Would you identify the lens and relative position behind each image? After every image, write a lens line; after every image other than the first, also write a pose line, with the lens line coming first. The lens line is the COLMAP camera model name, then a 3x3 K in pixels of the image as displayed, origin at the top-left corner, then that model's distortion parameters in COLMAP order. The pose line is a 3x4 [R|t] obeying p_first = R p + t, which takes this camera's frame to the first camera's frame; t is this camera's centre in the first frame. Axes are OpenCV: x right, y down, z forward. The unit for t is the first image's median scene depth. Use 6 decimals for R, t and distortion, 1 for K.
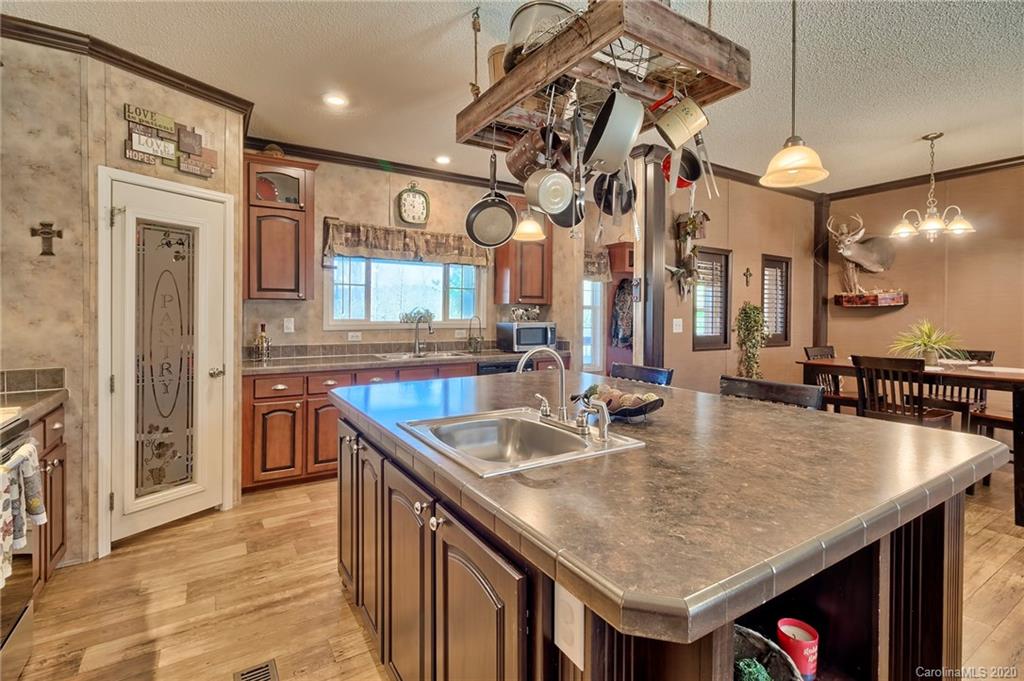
lens RADIAL K [[496.1, 0, 507.4], [0, 496.1, 317.2], [0, 0, 1]] dist [0.060692, 0.000313]
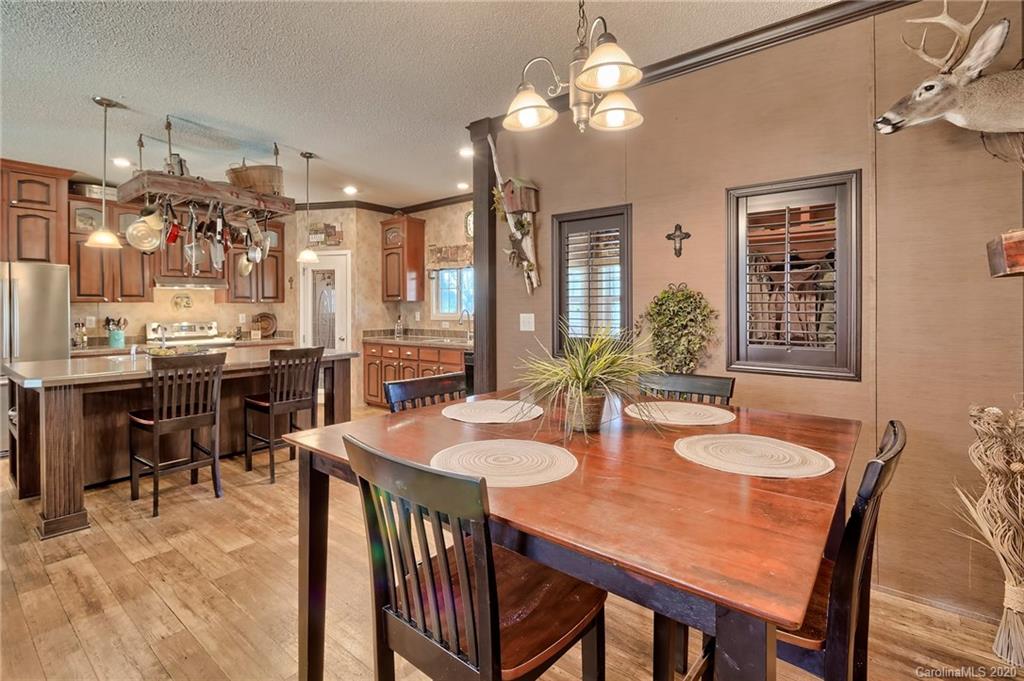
lens RADIAL K [[474.2, 0, 499.5], [0, 474.2, 310.0], [0, 0, 1]] dist [0.003270, 0.000249]
pose [[0.312656, -0.002175, -0.949864, 1.047687], [0.002193, 0.999996, -0.001568, -0.001206], [0.949864, -0.001593, 0.312660, 0.729741]]
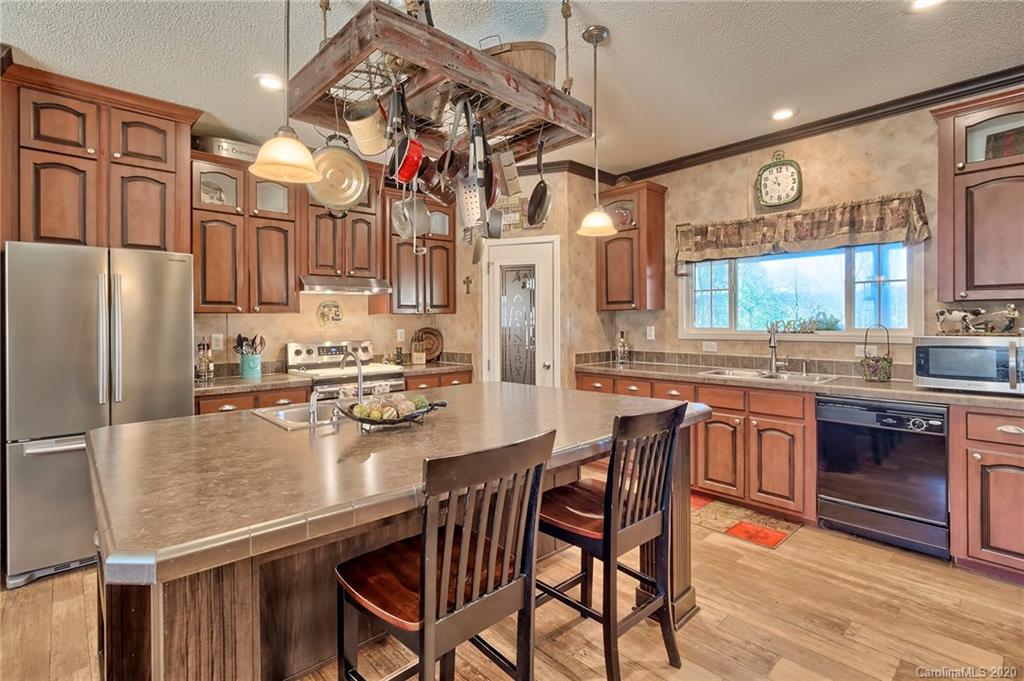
lens RADIAL K [[482.7, 0, 502.4], [0, 482.7, 319.4], [0, 0, 1]] dist [0.000317, 0.000318]
pose [[0.174366, -0.008537, -0.984644, 0.511956], [0.003793, 0.999961, -0.007999, -0.005727], [0.984674, -0.002340, 0.174392, 0.472700]]
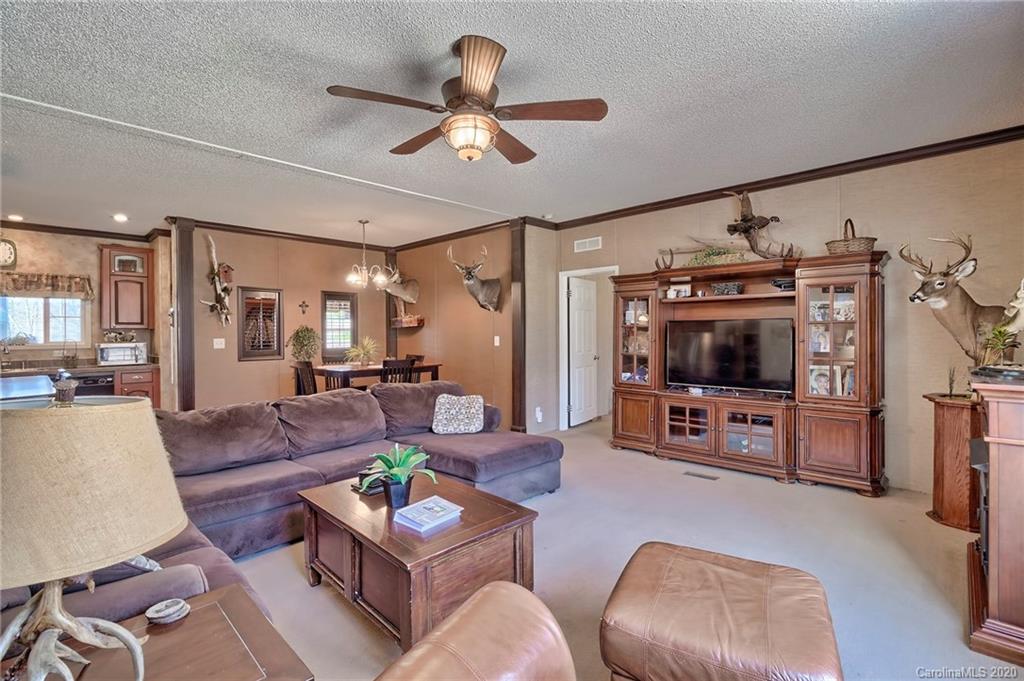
lens RADIAL K [[474.1, 0, 512.0], [0, 474.1, 340.5], [0, 0, 1]] dist [0.001304, 0.000317]
pose [[0.974273, -0.019211, 0.224551, 0.846607], [0.015953, 0.999740, 0.016311, -0.000117], [-0.224806, -0.012309, 0.974326, -0.478454]]
